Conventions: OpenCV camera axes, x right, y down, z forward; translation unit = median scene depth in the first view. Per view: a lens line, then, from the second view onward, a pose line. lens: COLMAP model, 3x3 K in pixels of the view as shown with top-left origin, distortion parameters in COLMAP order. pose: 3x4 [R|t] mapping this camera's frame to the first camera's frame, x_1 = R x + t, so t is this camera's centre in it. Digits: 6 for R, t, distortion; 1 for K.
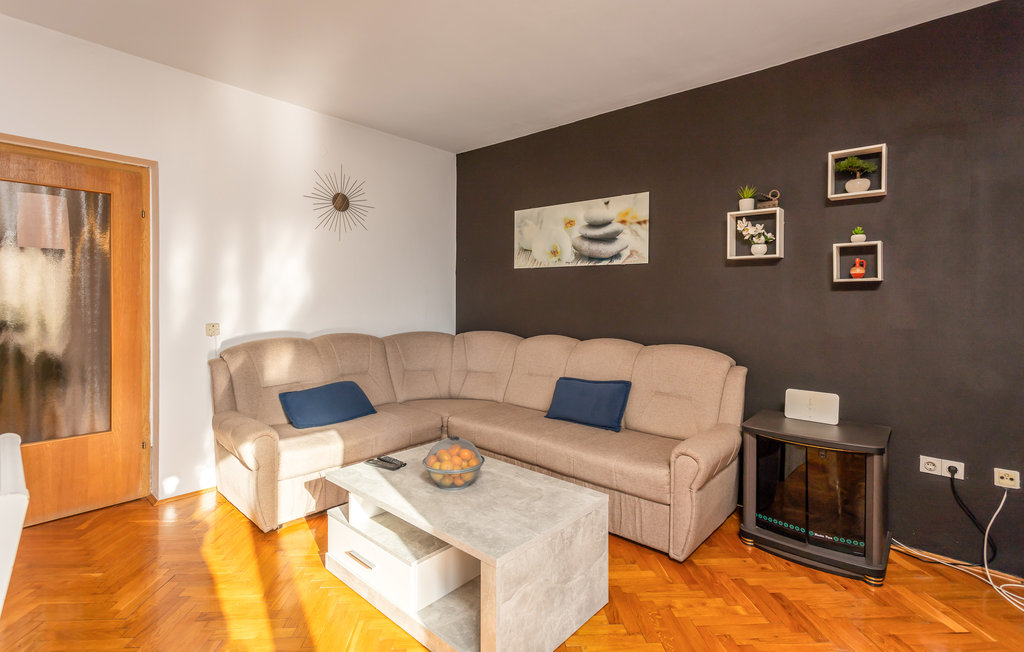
lens RADIAL K [[479.7, 0, 511.1], [0, 479.7, 298.9], [0, 0, 1]] dist [0.001664, 0.000306]
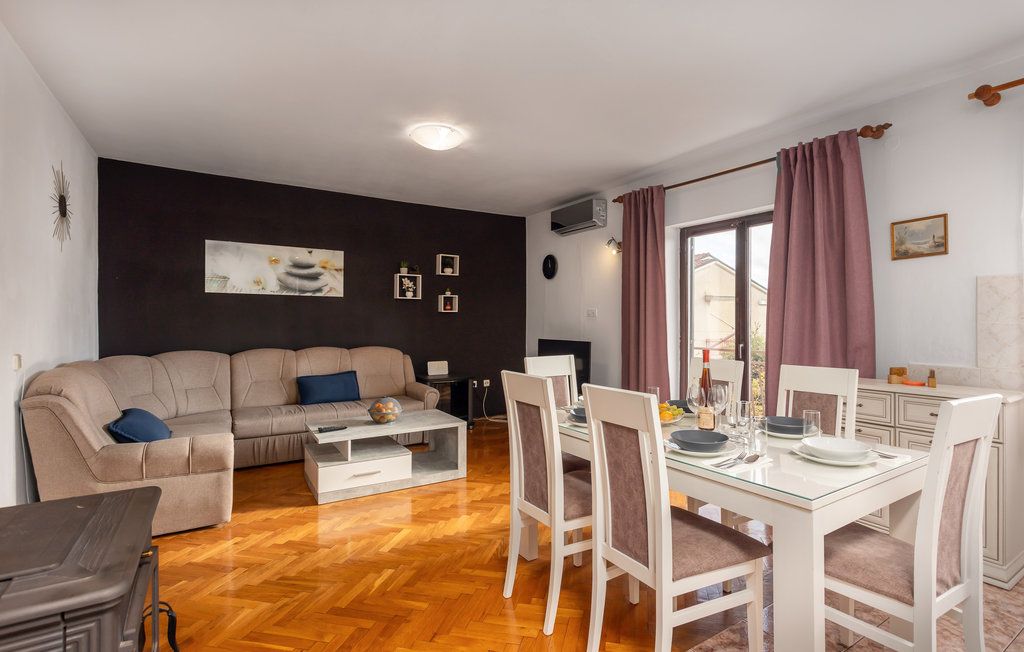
lens RADIAL K [[511.8, 0, 532.9], [0, 511.8, 323.1], [0, 0, 1]] dist [0.013998, 0.000202]
pose [[0.271317, -0.007724, 0.962459, -1.140518], [0.000545, 0.999969, 0.007872, -0.001717], [-0.962490, -0.001611, 0.271313, -0.047576]]
